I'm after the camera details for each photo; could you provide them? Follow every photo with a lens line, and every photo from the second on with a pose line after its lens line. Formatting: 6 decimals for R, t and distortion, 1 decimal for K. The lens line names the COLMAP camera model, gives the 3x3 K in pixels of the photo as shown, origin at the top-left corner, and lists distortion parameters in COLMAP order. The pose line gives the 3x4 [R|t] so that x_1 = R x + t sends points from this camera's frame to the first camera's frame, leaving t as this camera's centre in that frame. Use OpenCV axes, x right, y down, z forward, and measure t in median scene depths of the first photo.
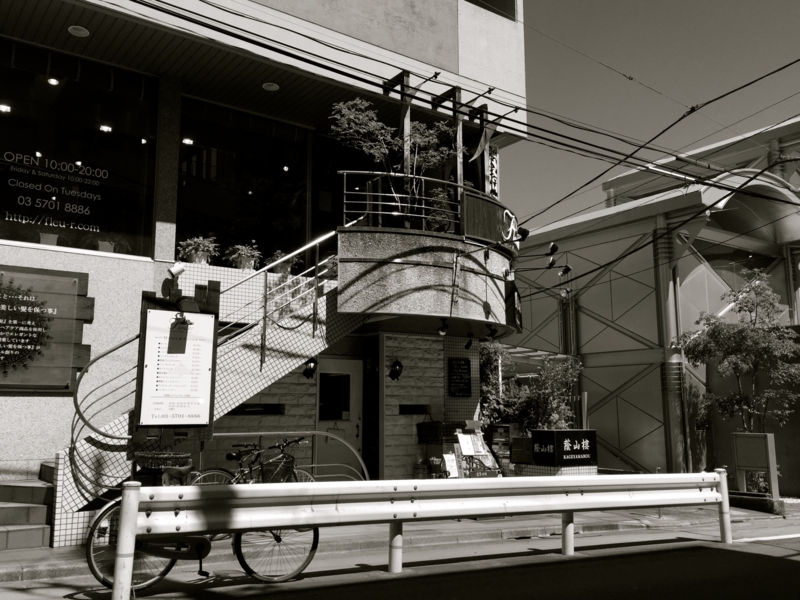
lens RADIAL K [[728.4, 0, 400.0], [0, 728.4, 300.0], [0, 0, 1]] dist [0.060688, 0.010108]
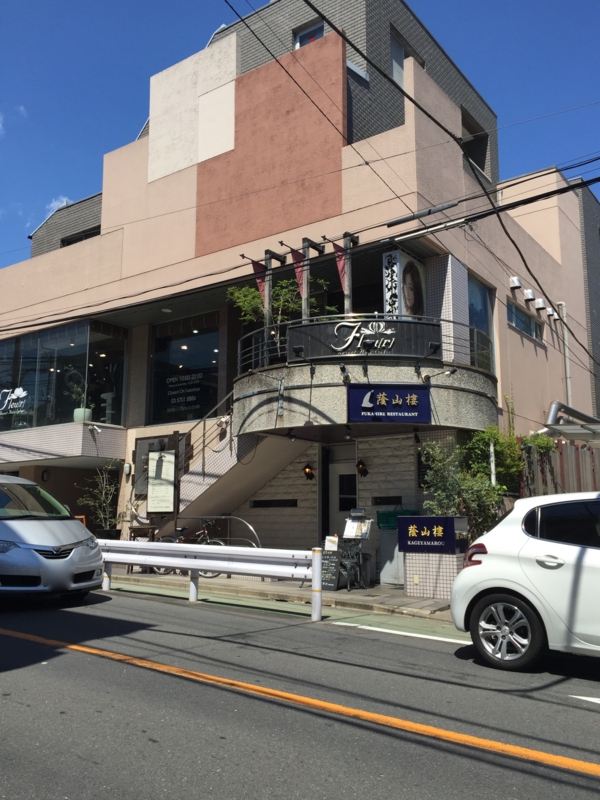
lens RADIAL K [[728.4, 0, 300.0], [0, 728.4, 400.0], [0, 0, 1]] dist [0.060688, 0.010108]
pose [[0.308962, -0.159607, -0.937586, 1.141549], [0.147870, 0.981891, -0.118422, 0.116213], [0.939509, -0.102053, 0.326968, 0.539512]]
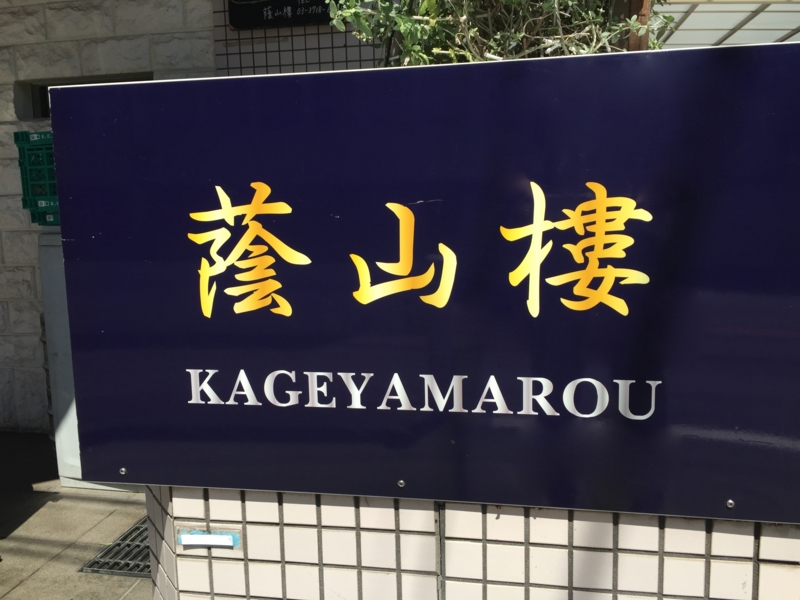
lens RADIAL K [[728.4, 0, 400.0], [0, 728.4, 300.0], [0, 0, 1]] dist [0.060688, 0.010108]
pose [[0.685392, 0.079936, -0.723774, 0.300044], [0.135481, 0.962603, 0.234609, 0.184003], [0.715460, -0.258856, 0.648930, 0.948474]]
